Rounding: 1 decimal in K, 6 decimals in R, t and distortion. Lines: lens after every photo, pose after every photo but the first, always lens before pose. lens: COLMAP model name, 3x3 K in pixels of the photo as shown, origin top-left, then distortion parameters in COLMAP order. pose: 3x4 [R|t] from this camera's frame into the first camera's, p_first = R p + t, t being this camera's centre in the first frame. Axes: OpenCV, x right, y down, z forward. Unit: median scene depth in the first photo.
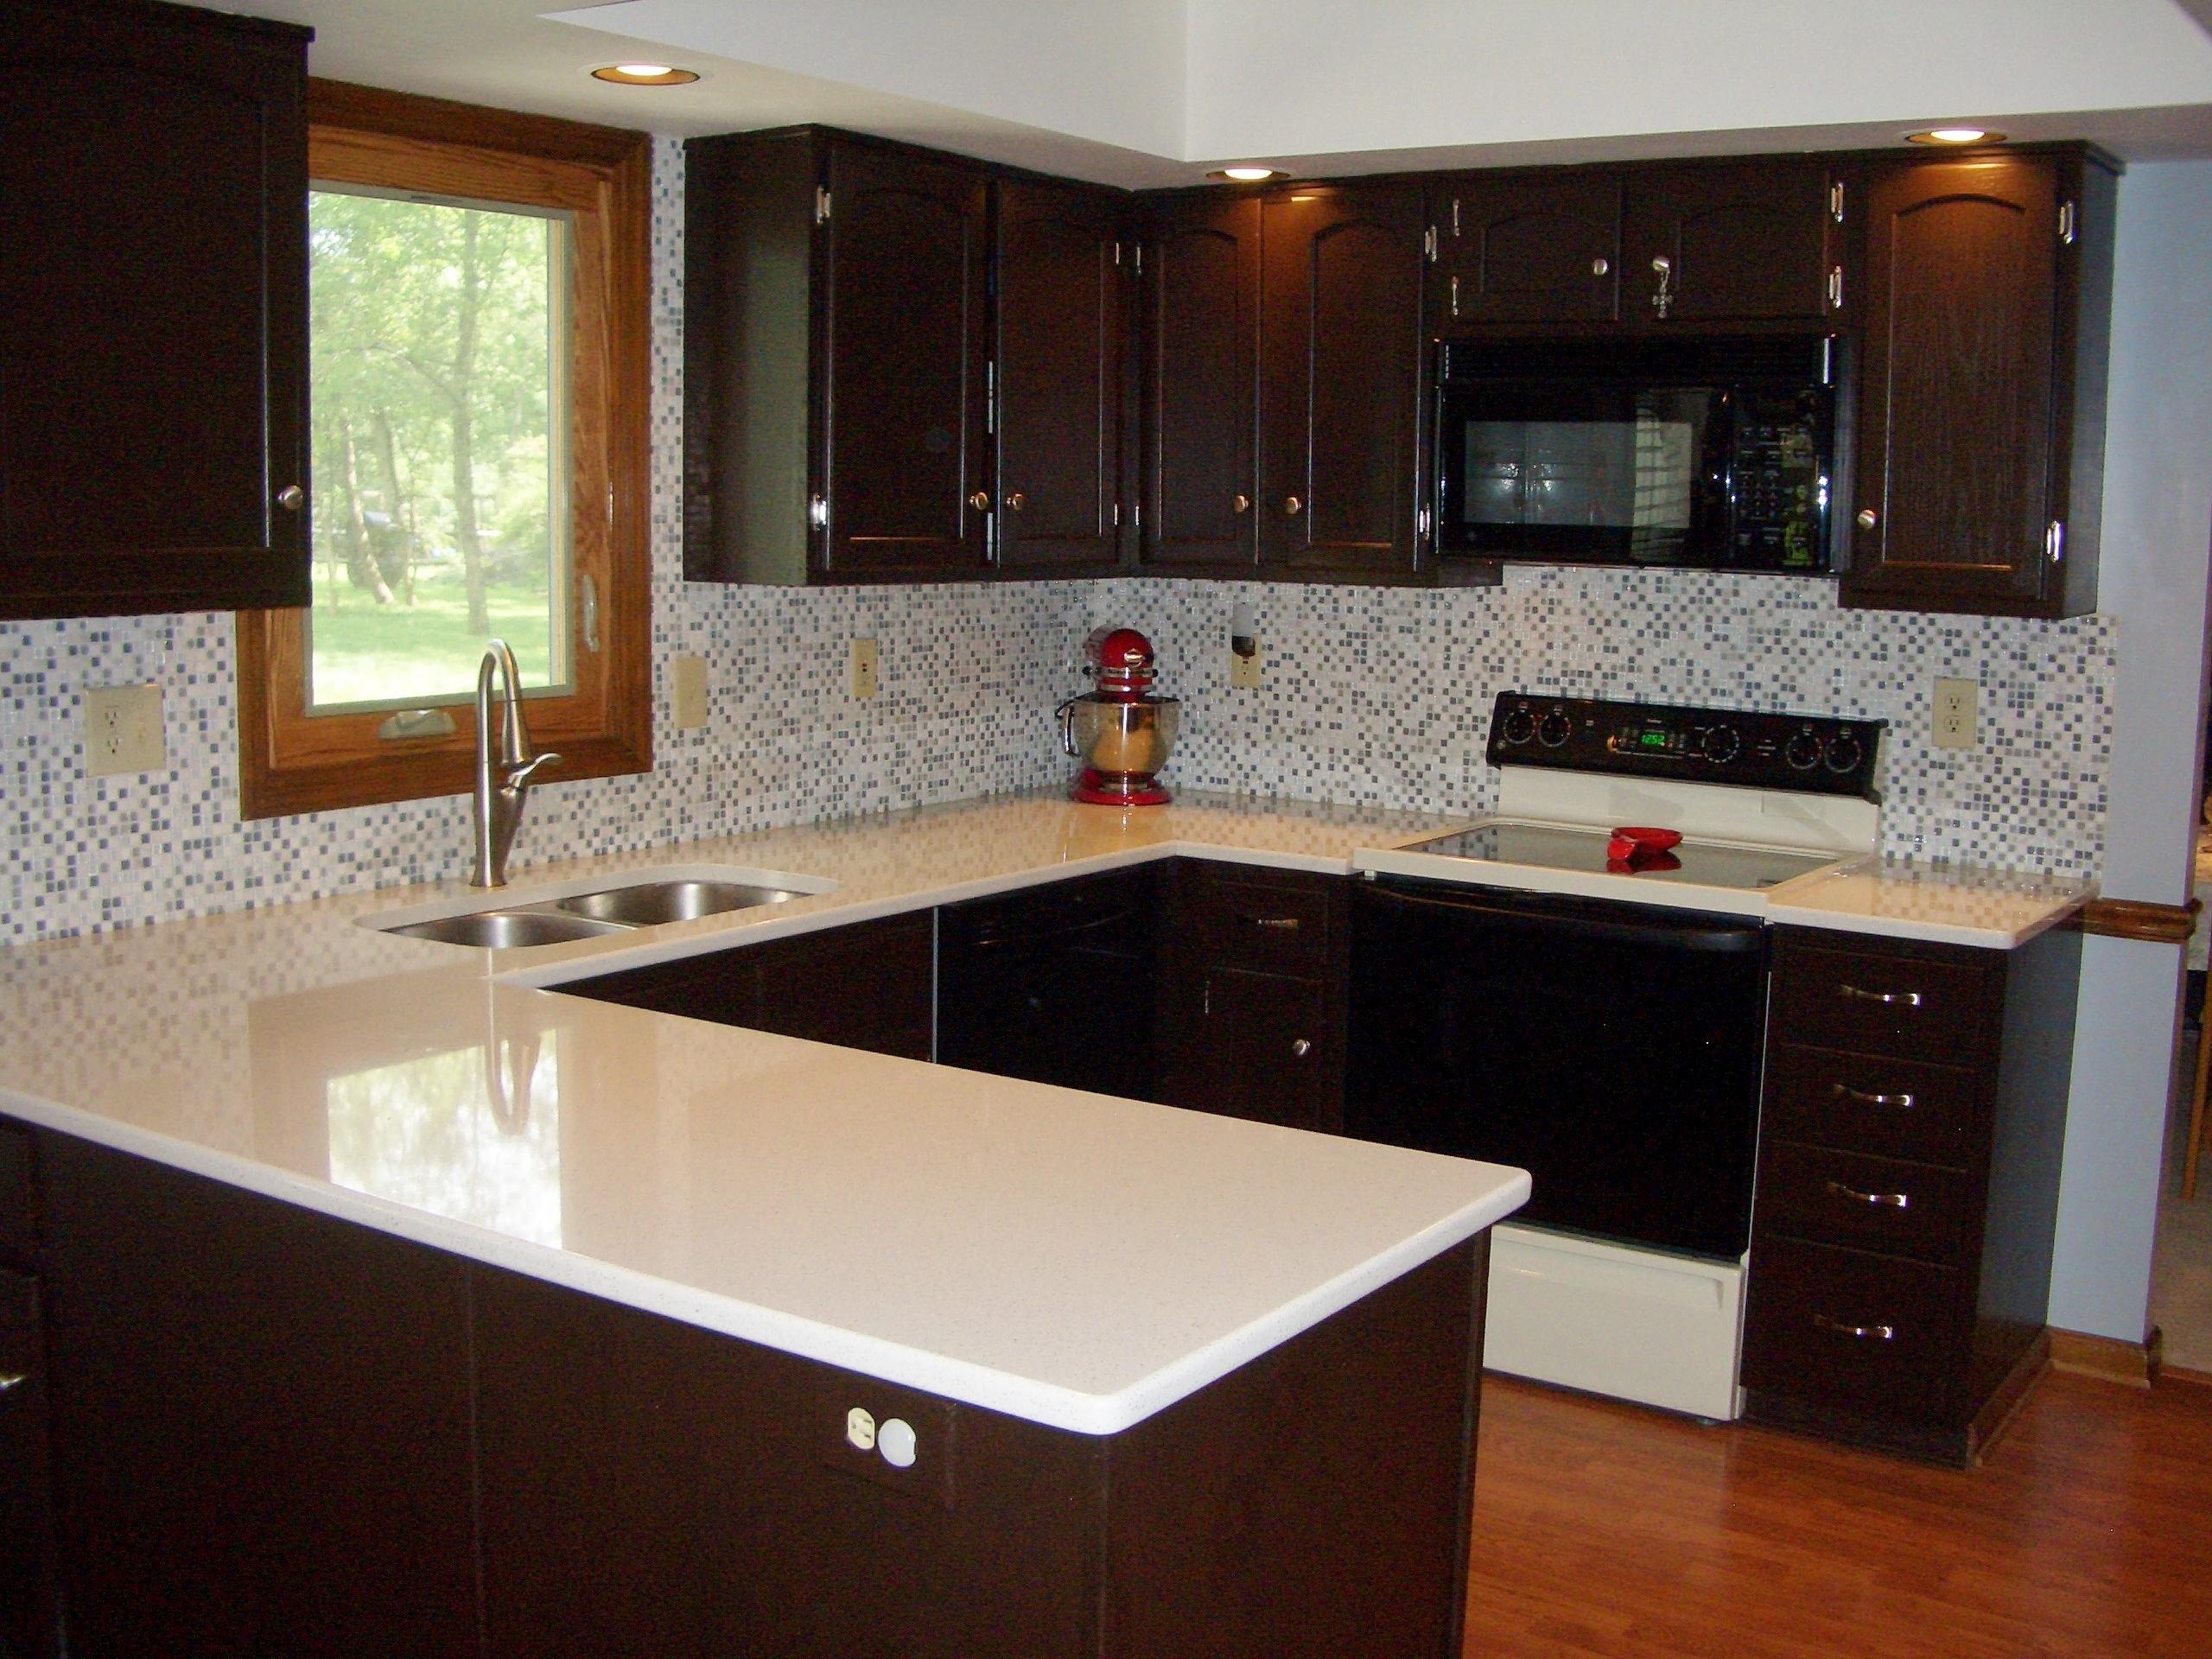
lens RADIAL K [[2359.2, 0, 1119.4], [0, 2359.2, 813.5], [0, 0, 1]] dist [-0.256106, 0.306661]
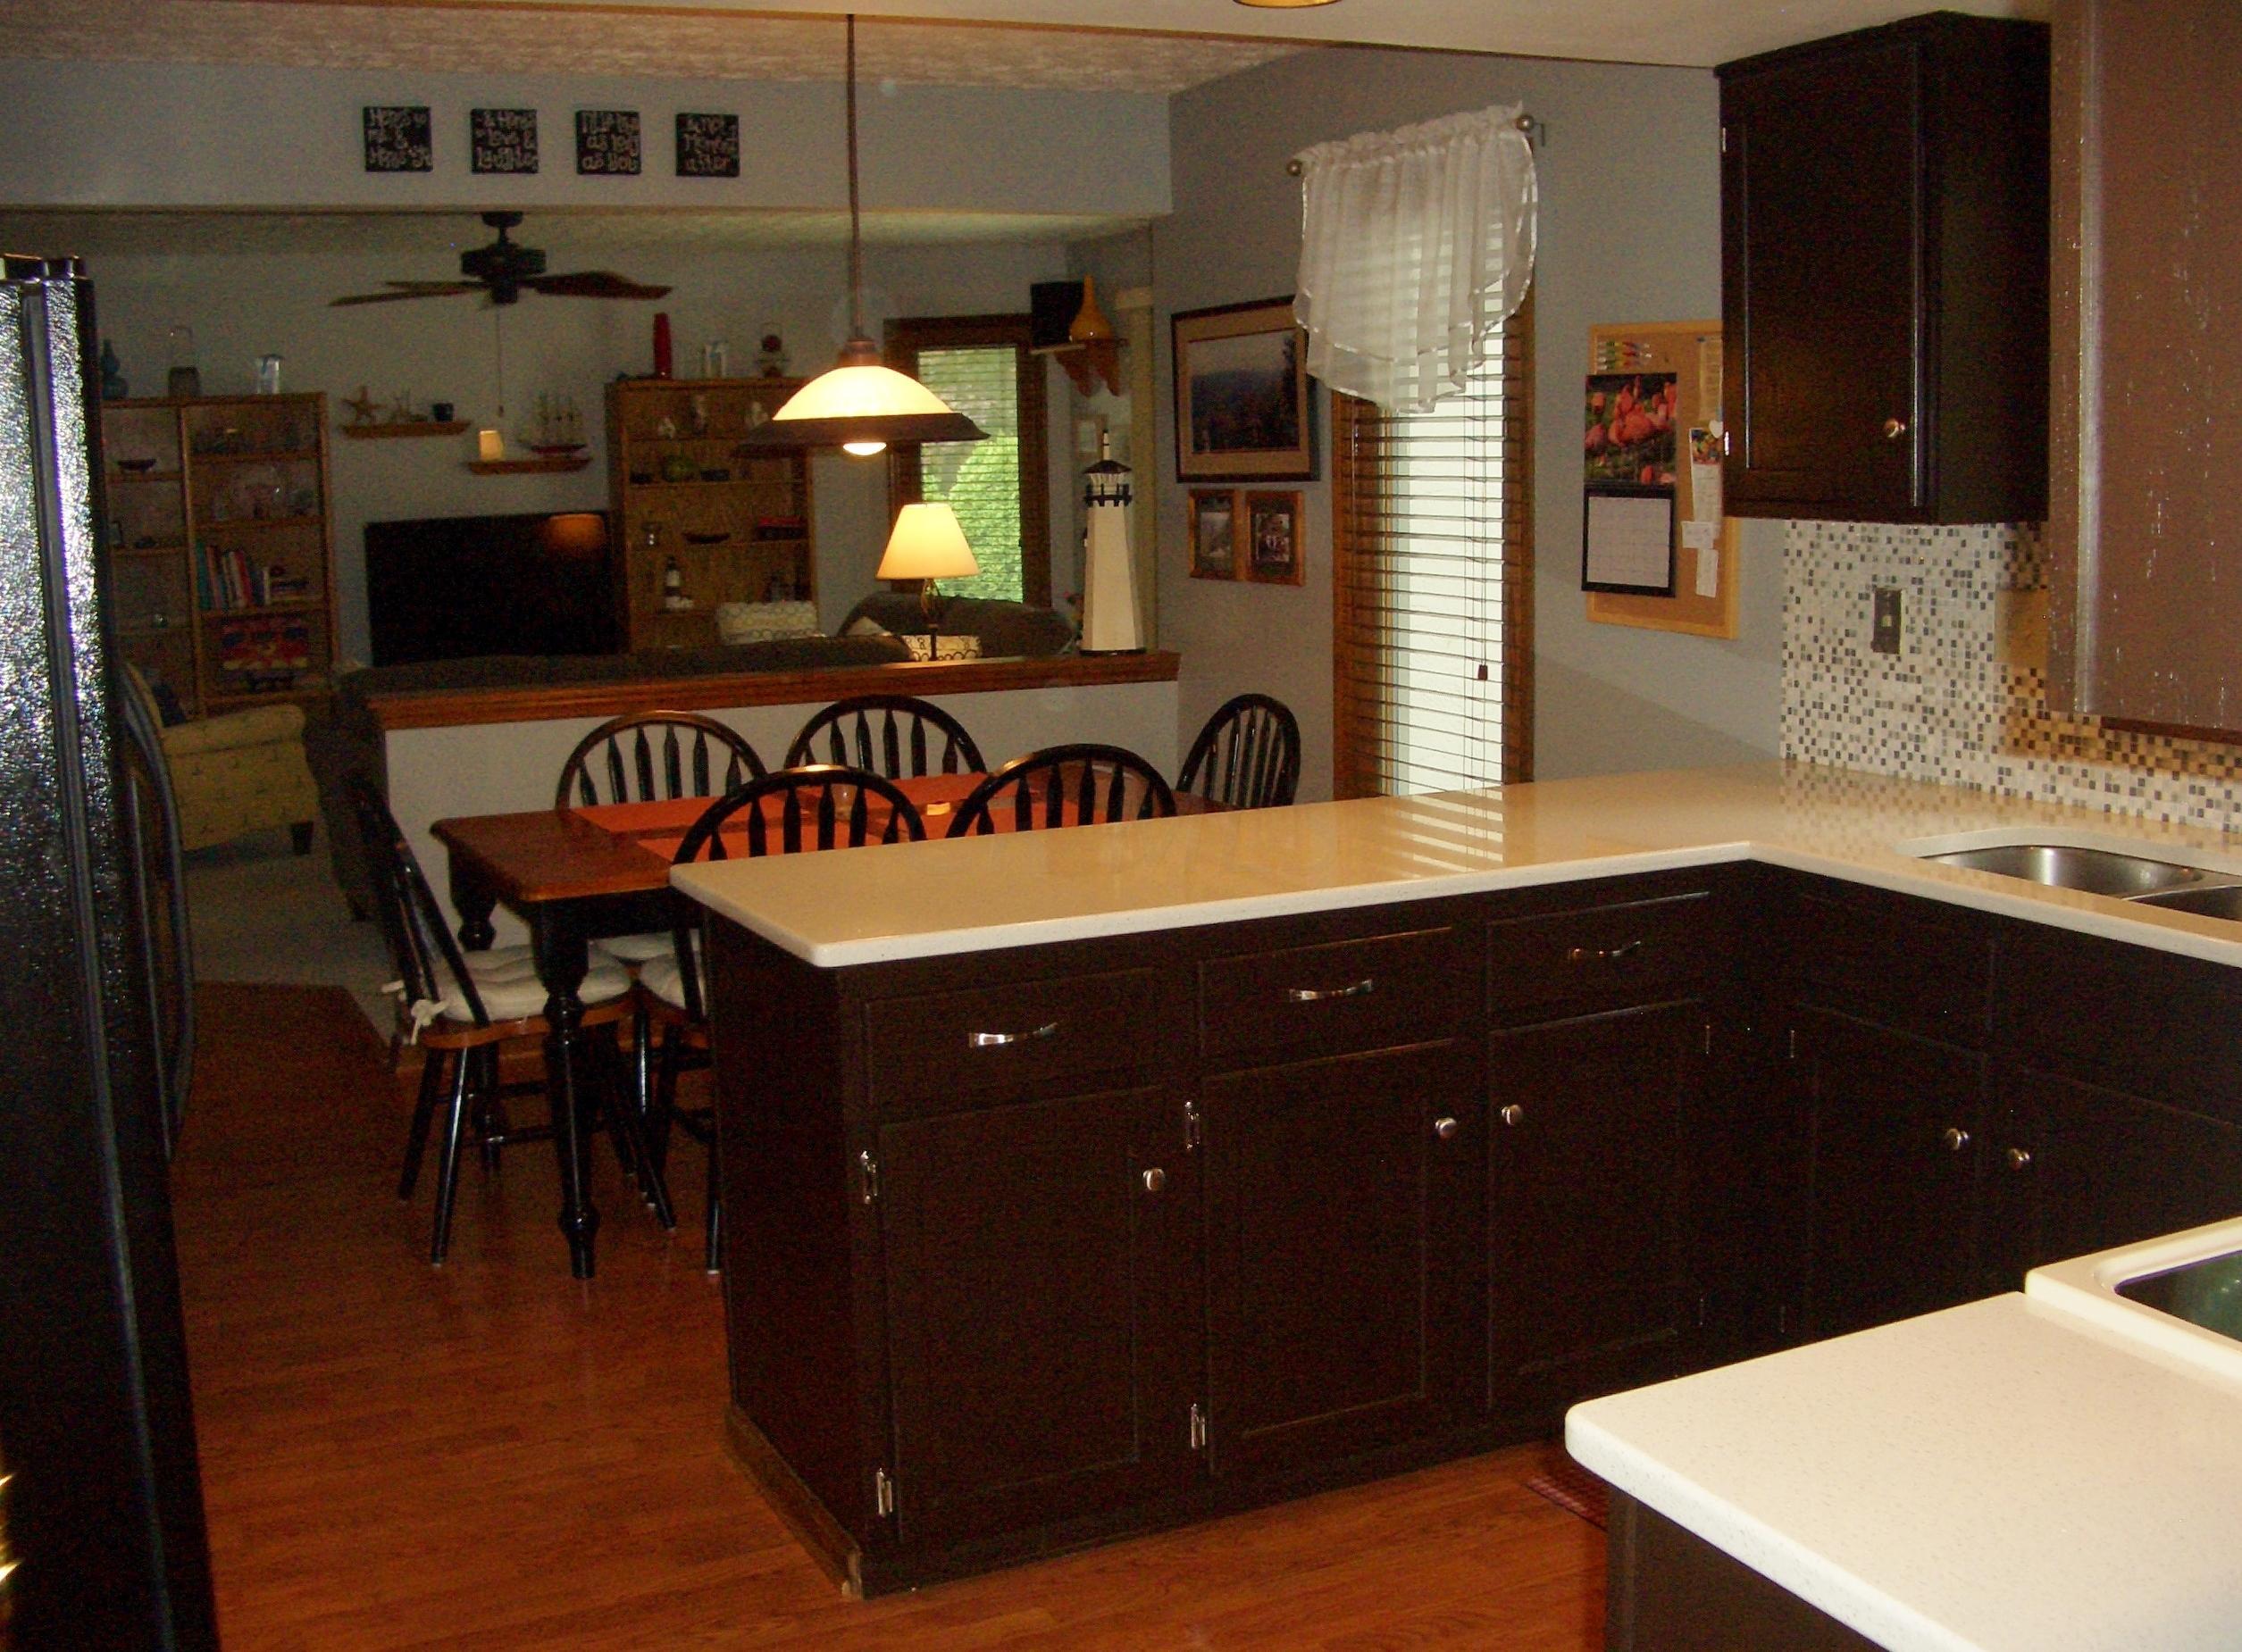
lens RADIAL K [[2431.0, 0, 1188.9], [0, 2431.0, 801.1], [0, 0, 1]] dist [-0.163677, -0.015425]
pose [[-0.480954, 0.123381, -0.868021, 0.655199], [-0.102220, 0.975405, 0.195283, -0.112679], [0.870767, 0.182651, -0.456513, 0.934939]]
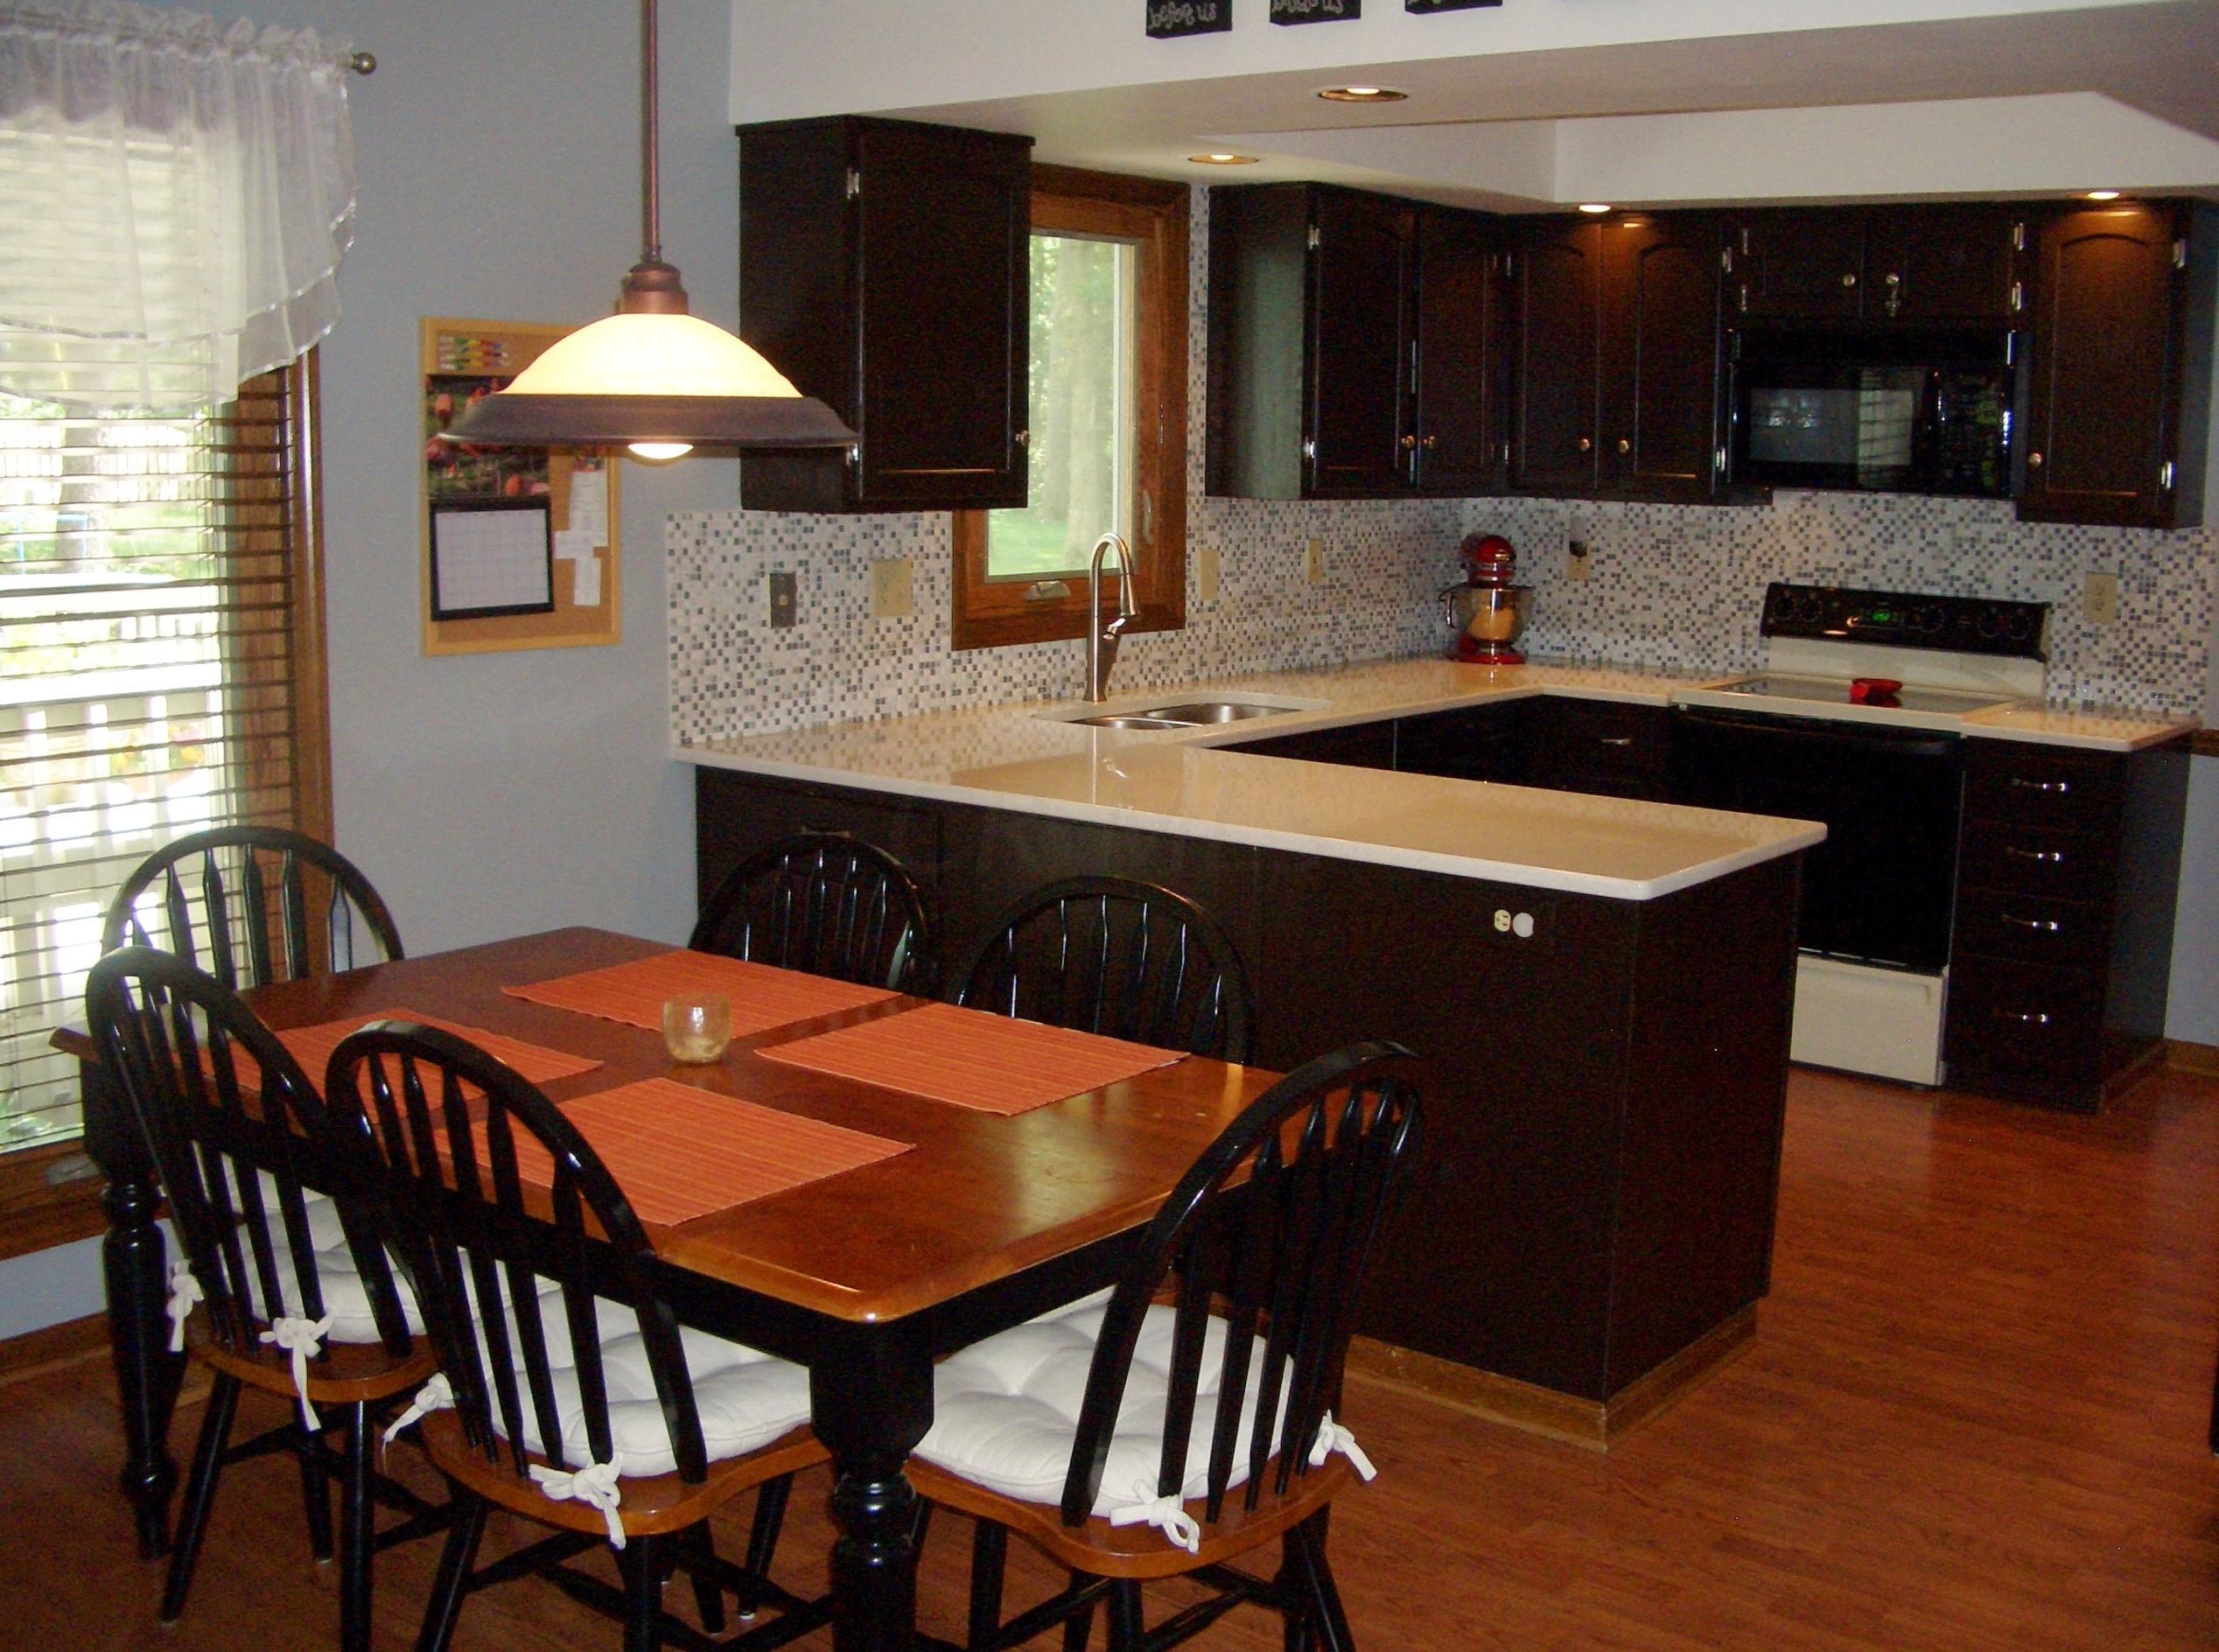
lens RADIAL K [[2366.7, 0, 1123.0], [0, 2366.7, 810.0], [0, 0, 1]] dist [-0.256106, 0.306661]
pose [[0.996712, 0.010528, -0.080334, -0.119481], [-0.008154, 0.999522, 0.029824, 0.049845], [0.080610, -0.029071, 0.996322, -0.445244]]
